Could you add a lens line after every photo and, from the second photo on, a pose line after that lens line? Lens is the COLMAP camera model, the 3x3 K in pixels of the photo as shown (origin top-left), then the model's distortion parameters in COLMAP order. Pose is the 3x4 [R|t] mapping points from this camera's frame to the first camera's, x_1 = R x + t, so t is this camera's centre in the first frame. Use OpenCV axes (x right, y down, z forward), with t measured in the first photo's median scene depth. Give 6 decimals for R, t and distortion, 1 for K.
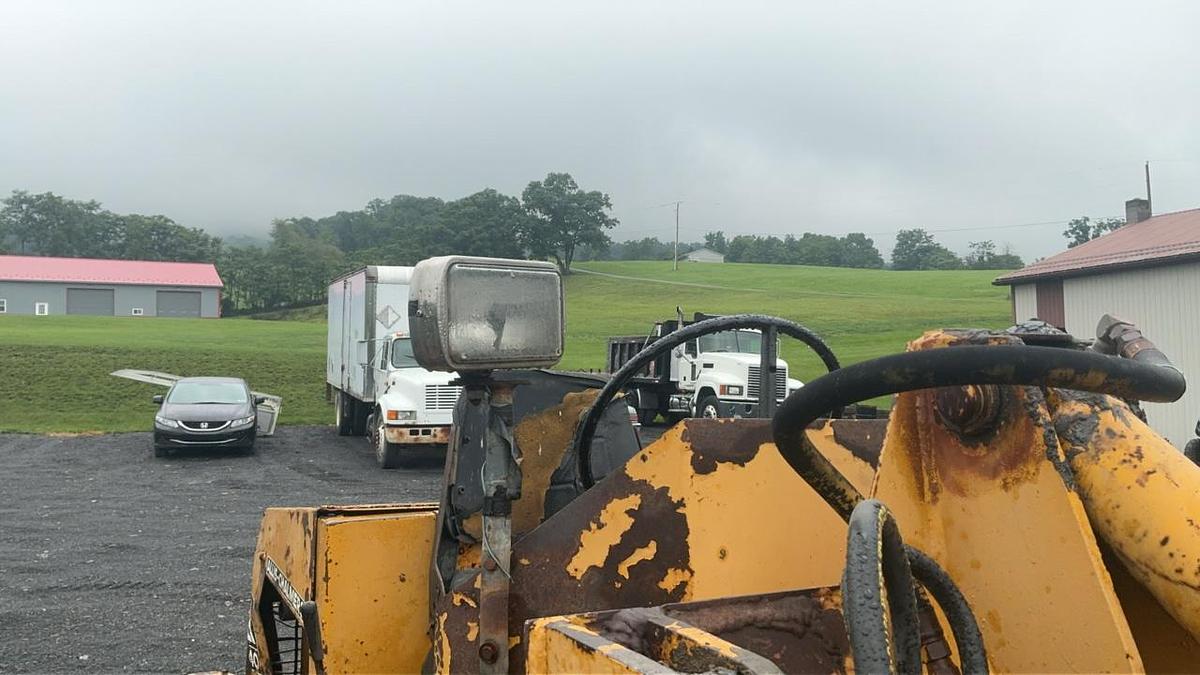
lens RADIAL K [[962.3, 0, 598.2], [0, 962.3, 336.6], [0, 0, 1]] dist [0.118869, -0.235779]
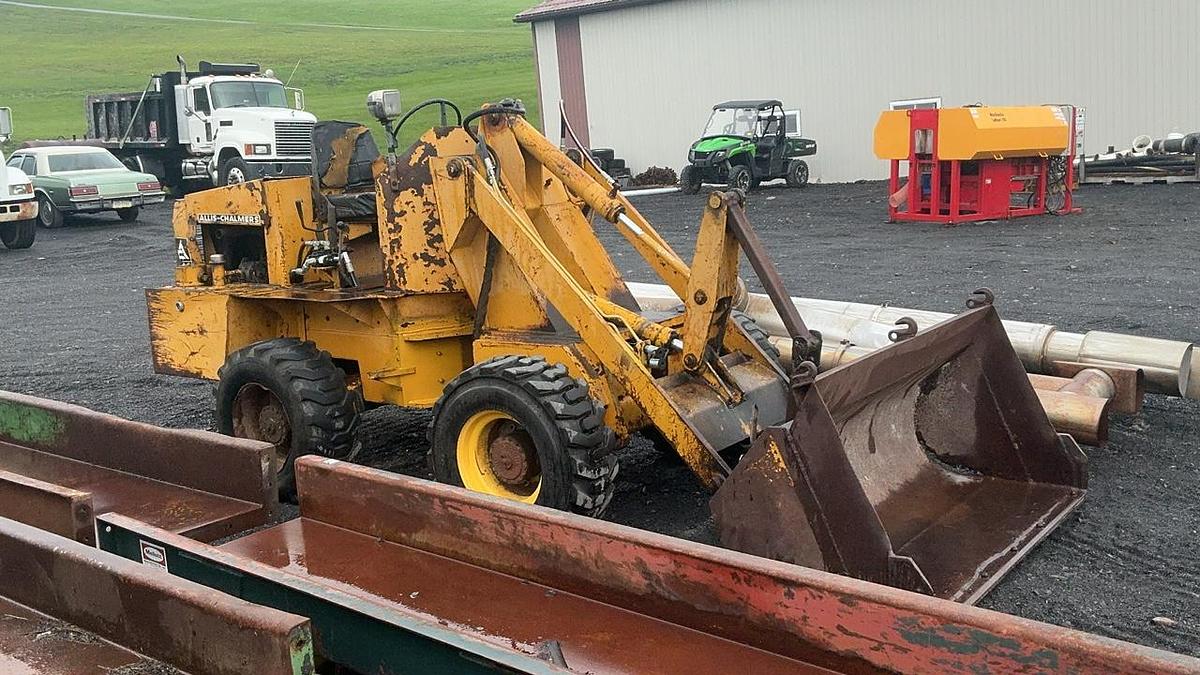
lens RADIAL K [[1218.6, 0, 598.1], [0, 1218.6, 339.5], [0, 0, 1]] dist [0.147780, -0.317614]
pose [[0.901520, -0.130892, 0.412468, -0.069427], [0.043102, 0.975578, 0.215382, -0.005711], [-0.430586, -0.176392, 0.885145, -0.184330]]
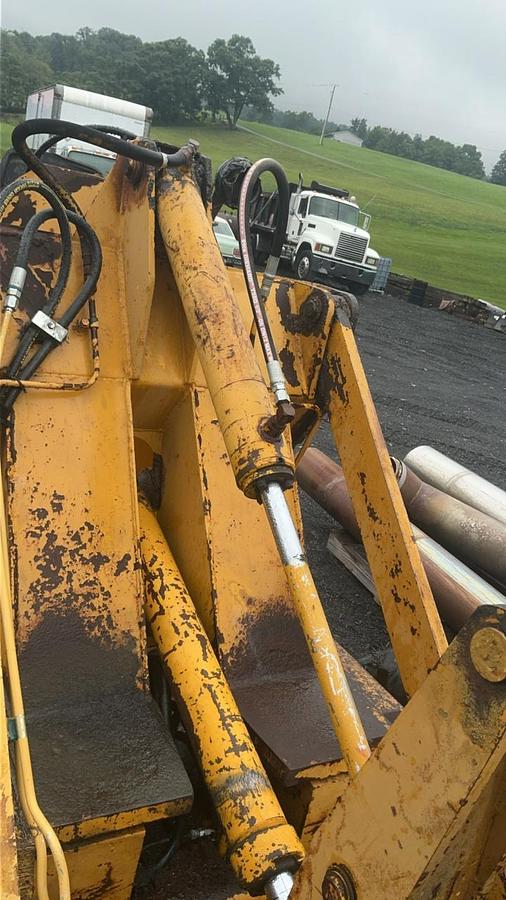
lens RADIAL K [[721.7, 0, 247.6], [0, 721.7, 451.8], [0, 0, 1]] dist [0.118869, -0.235779]
pose [[0.980448, 0.186698, 0.062180, 0.023435], [-0.196728, 0.922667, 0.331638, 0.002052], [0.004545, -0.337386, 0.941355, -0.031126]]
